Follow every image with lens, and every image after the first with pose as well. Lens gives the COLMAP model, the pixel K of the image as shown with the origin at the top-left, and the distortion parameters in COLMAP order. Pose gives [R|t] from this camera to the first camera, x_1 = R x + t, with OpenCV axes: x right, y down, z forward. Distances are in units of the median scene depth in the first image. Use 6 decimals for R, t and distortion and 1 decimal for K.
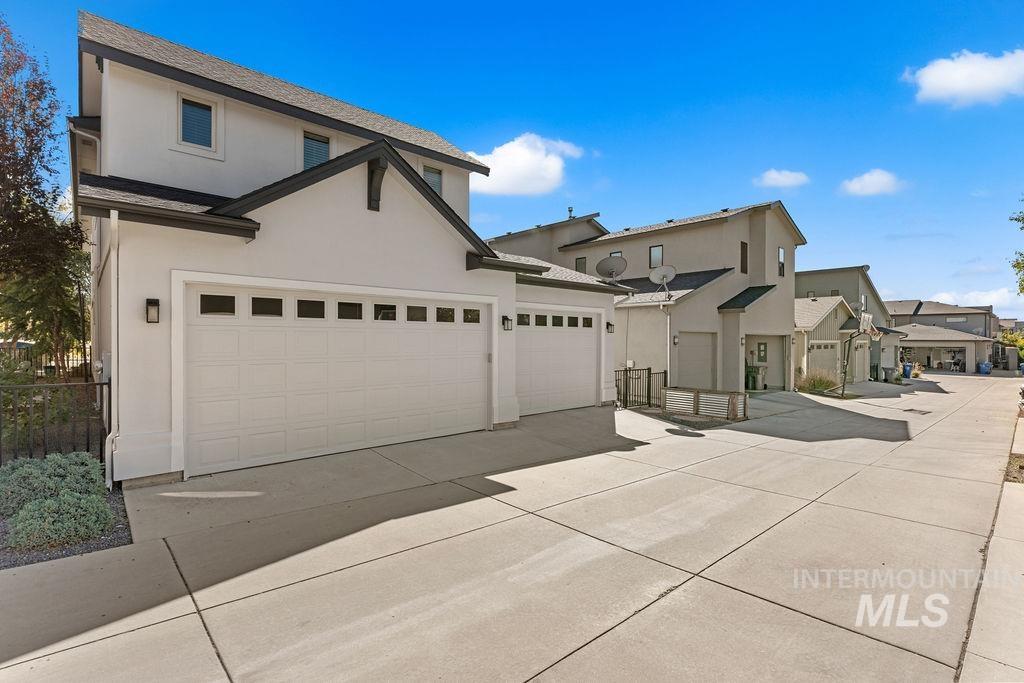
lens RADIAL K [[471.9, 0, 508.3], [0, 471.9, 338.2], [0, 0, 1]] dist [-0.000343, 0.000297]
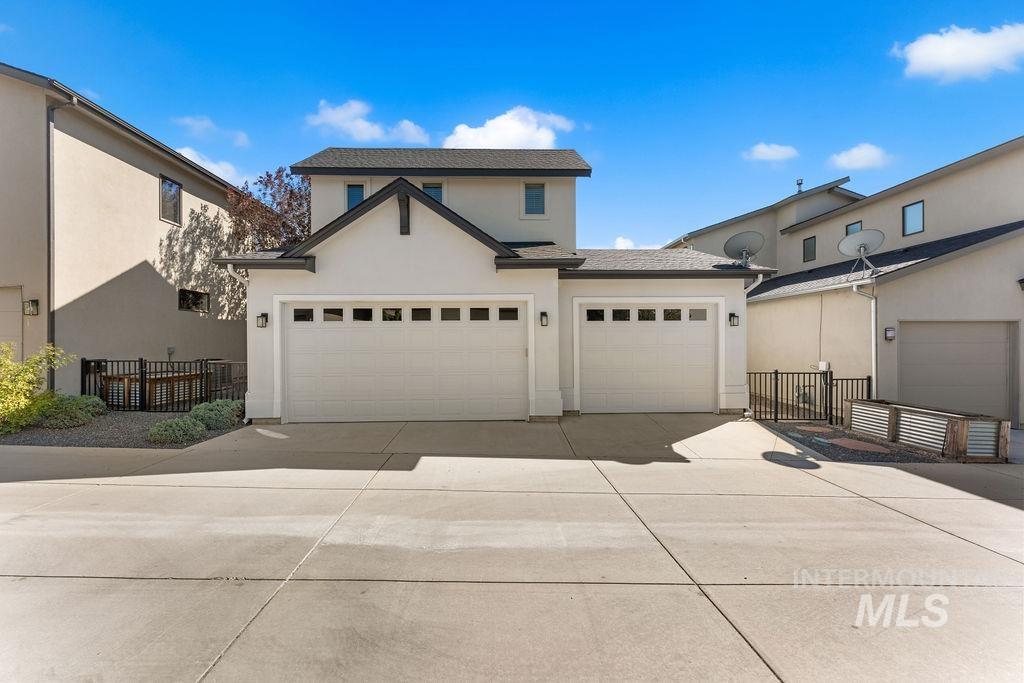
lens RADIAL K [[405.8, 0, 507.1], [0, 405.8, 339.6], [0, 0, 1]] dist [-0.000120, 0.000041]
pose [[0.761896, -0.009624, -0.647628, 0.577957], [0.009742, 0.999947, -0.003399, 0.017294], [0.647626, -0.003719, 0.761949, 0.312605]]
